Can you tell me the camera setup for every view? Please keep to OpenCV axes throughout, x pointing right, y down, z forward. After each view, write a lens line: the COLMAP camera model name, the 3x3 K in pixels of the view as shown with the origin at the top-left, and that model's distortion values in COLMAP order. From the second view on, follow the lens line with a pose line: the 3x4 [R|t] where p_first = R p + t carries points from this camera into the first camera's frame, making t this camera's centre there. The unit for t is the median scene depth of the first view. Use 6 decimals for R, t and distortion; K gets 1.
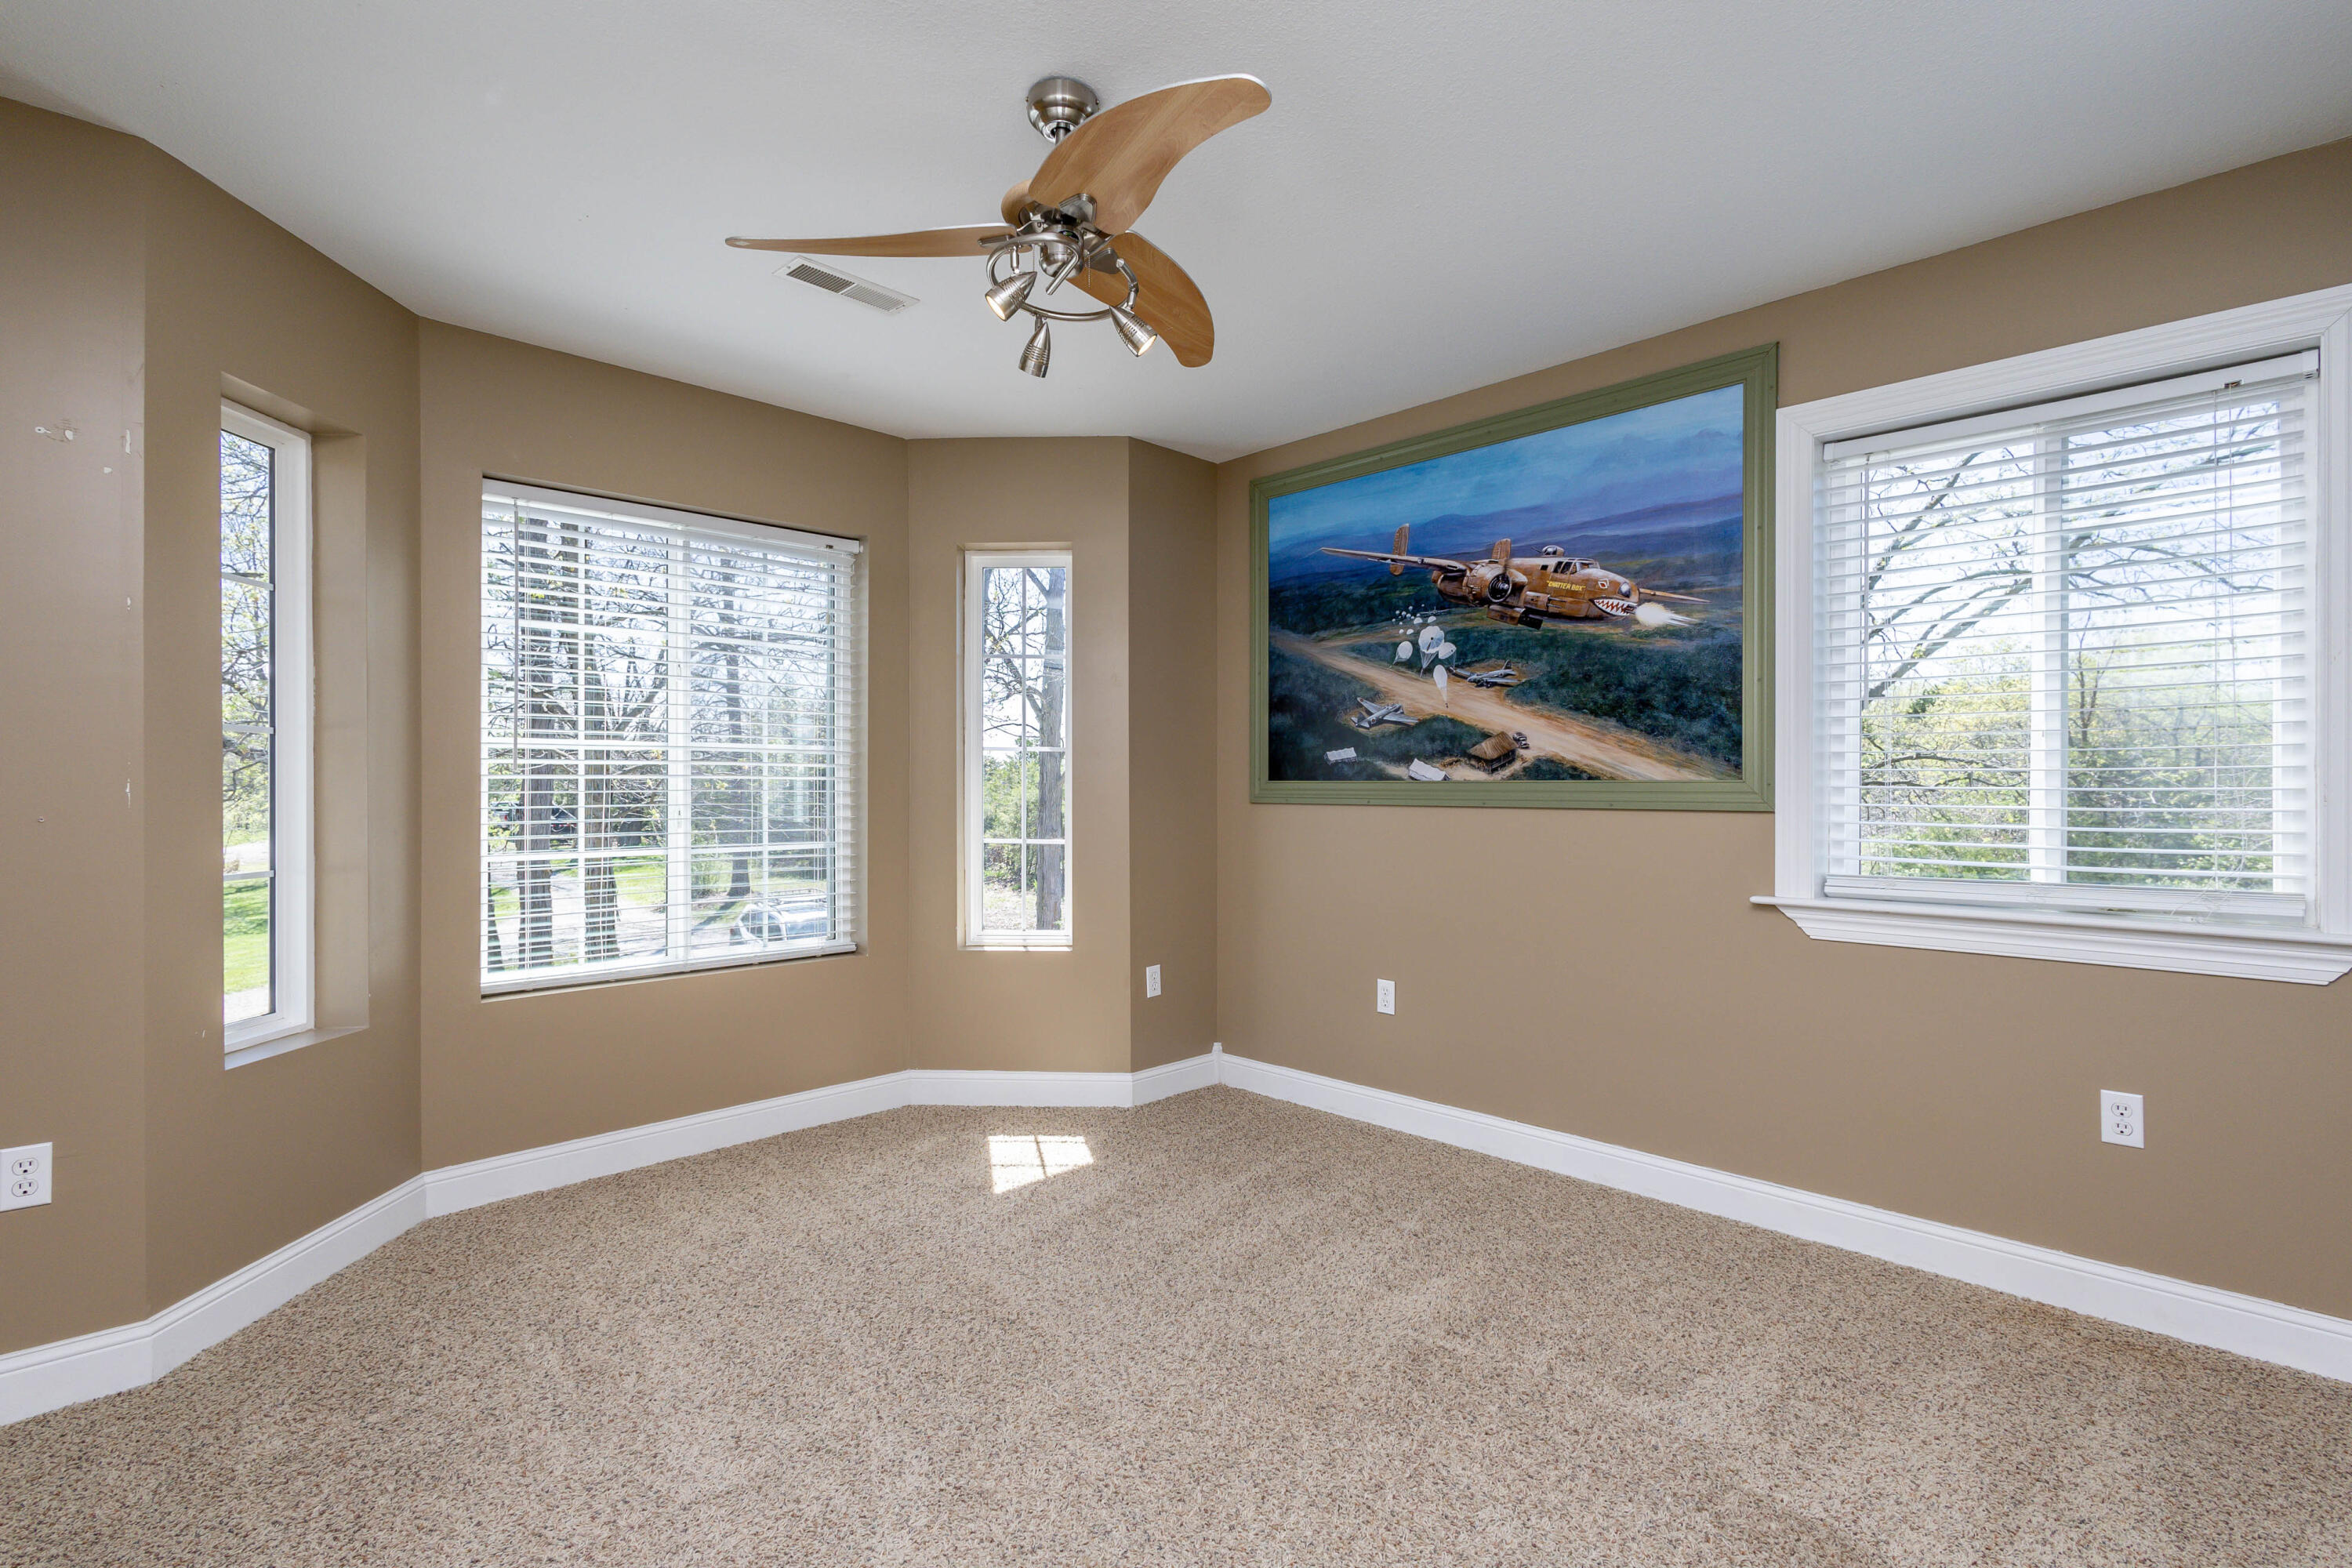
lens RADIAL K [[1099.4, 0, 1176.0], [0, 1099.4, 784.0], [0, 0, 1]] dist [0.012916, 0.000466]
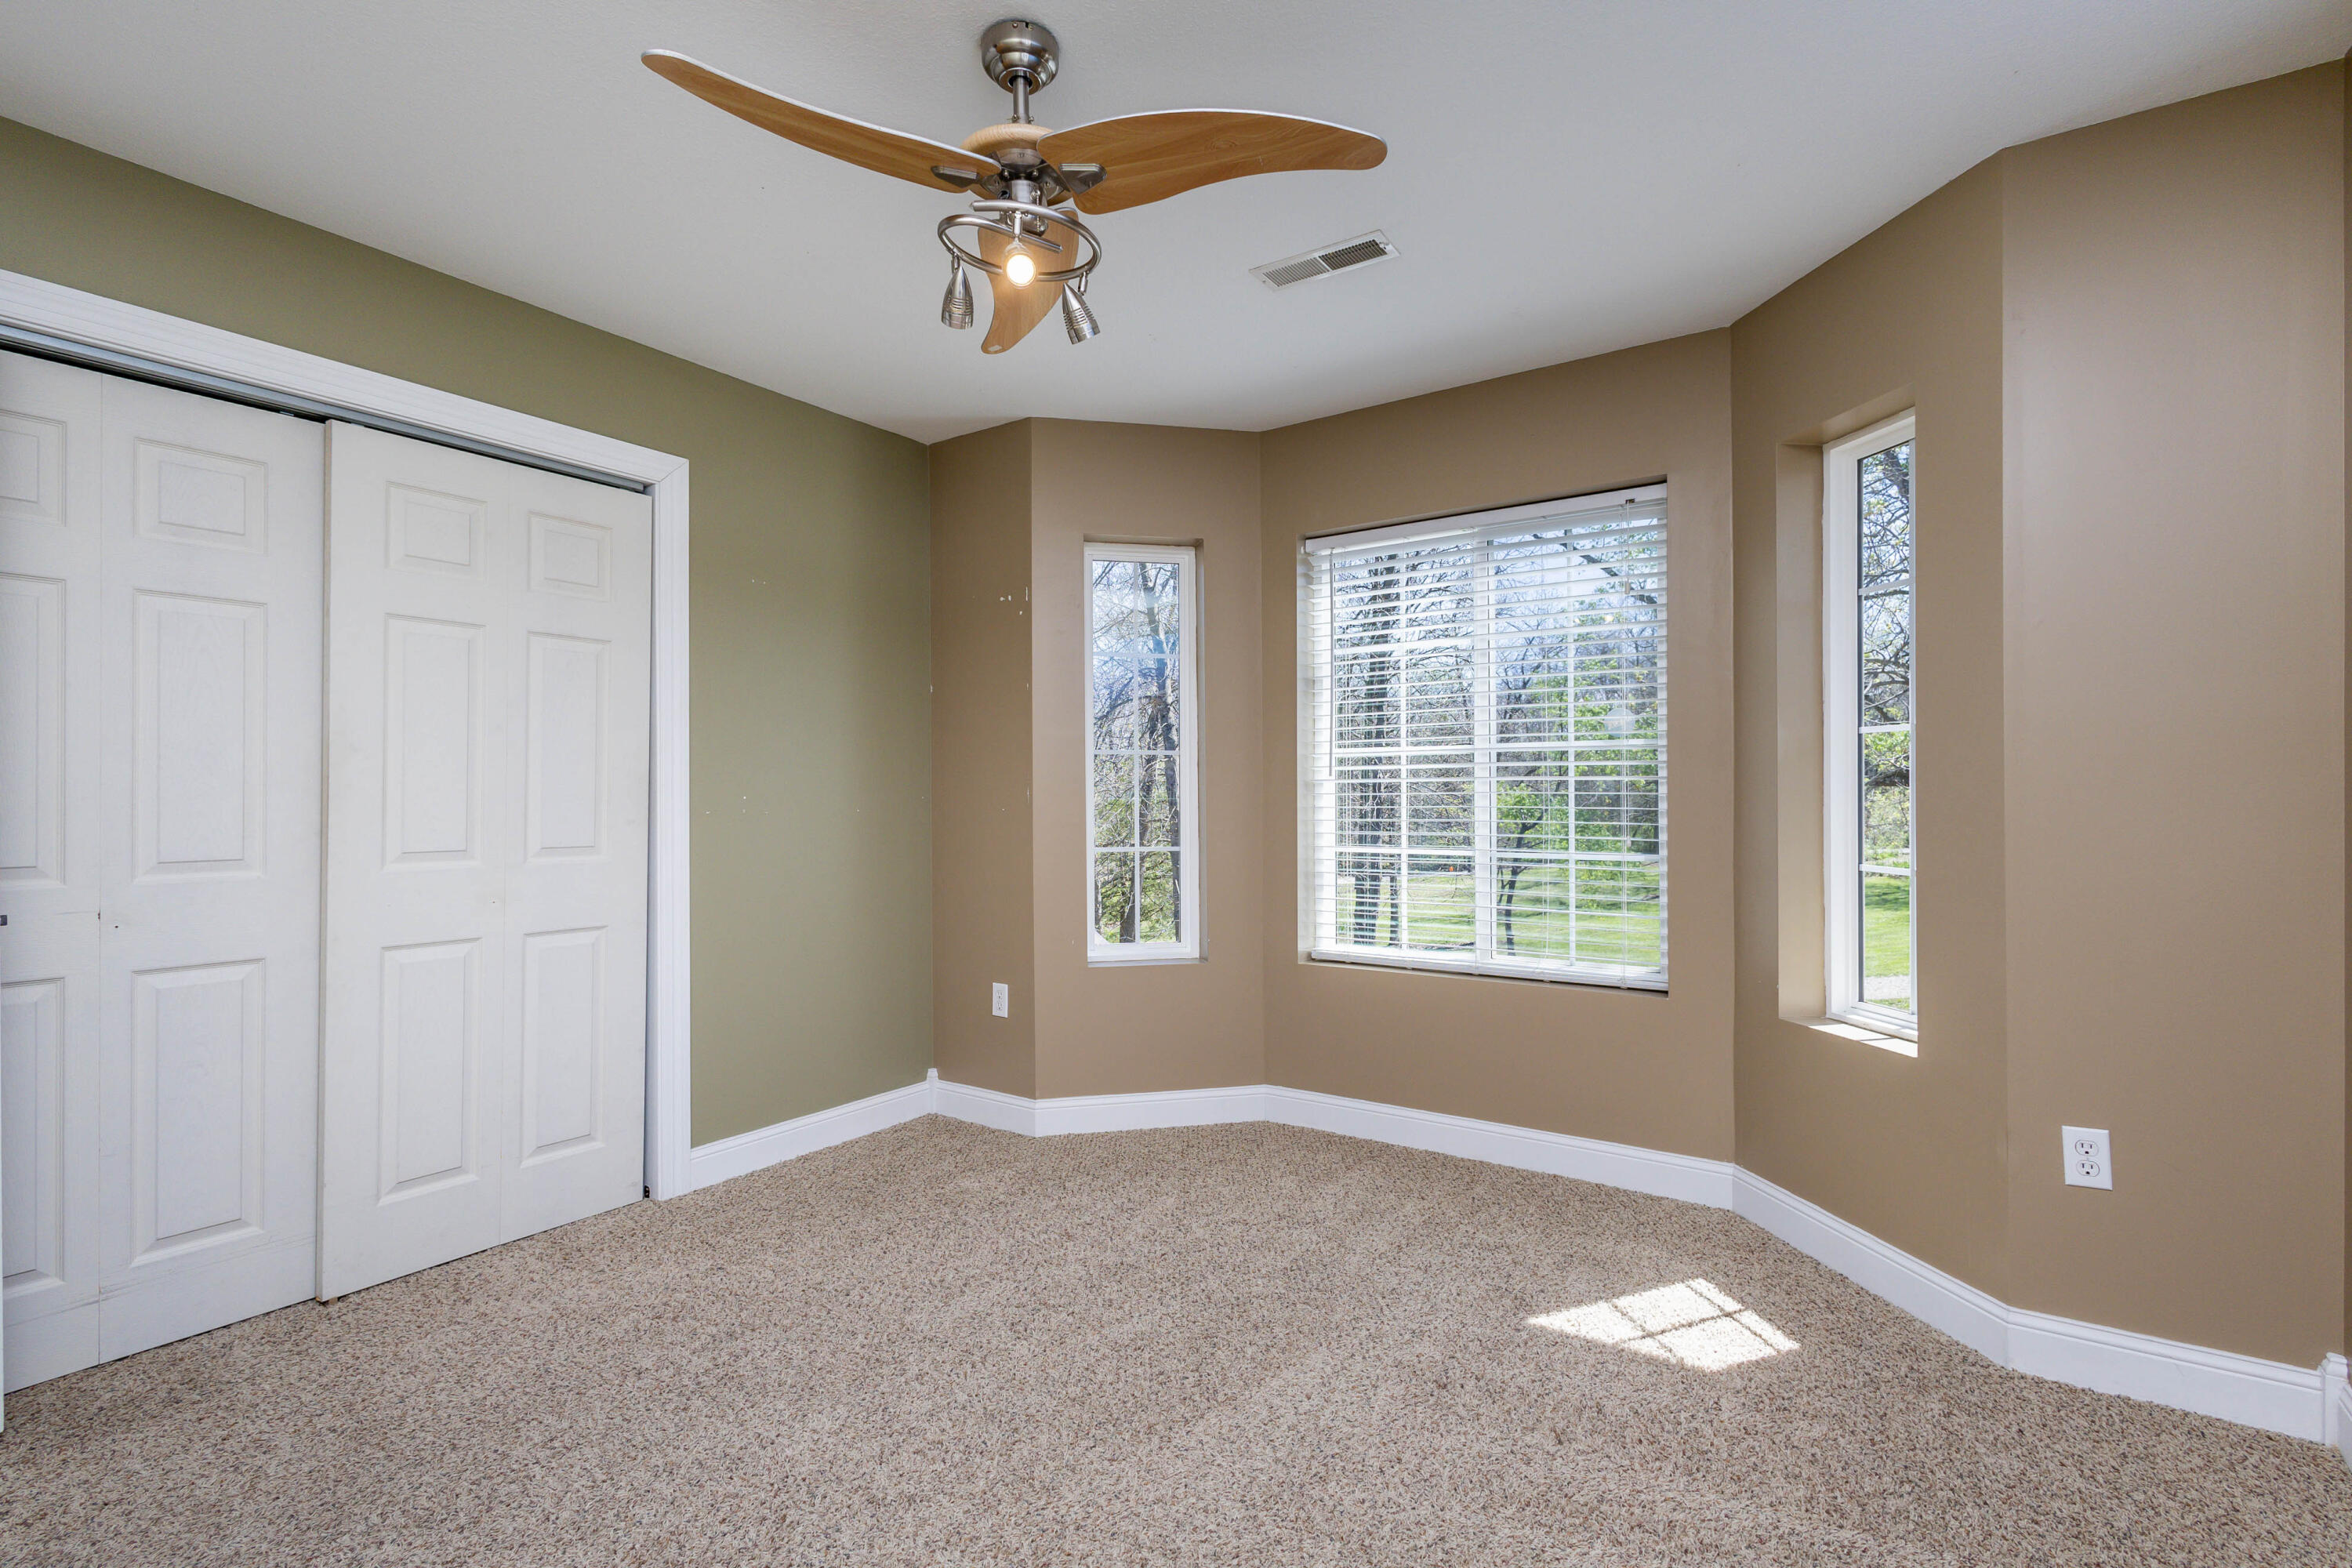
lens RADIAL K [[1099.4, 0, 1176.0], [0, 1099.4, 784.0], [0, 0, 1]] dist [0.012916, 0.000466]
pose [[0.182909, -0.003473, -0.983124, 0.505791], [0.008809, 0.999959, -0.001894, -0.002622], [0.983090, -0.008314, 0.182932, 0.573062]]
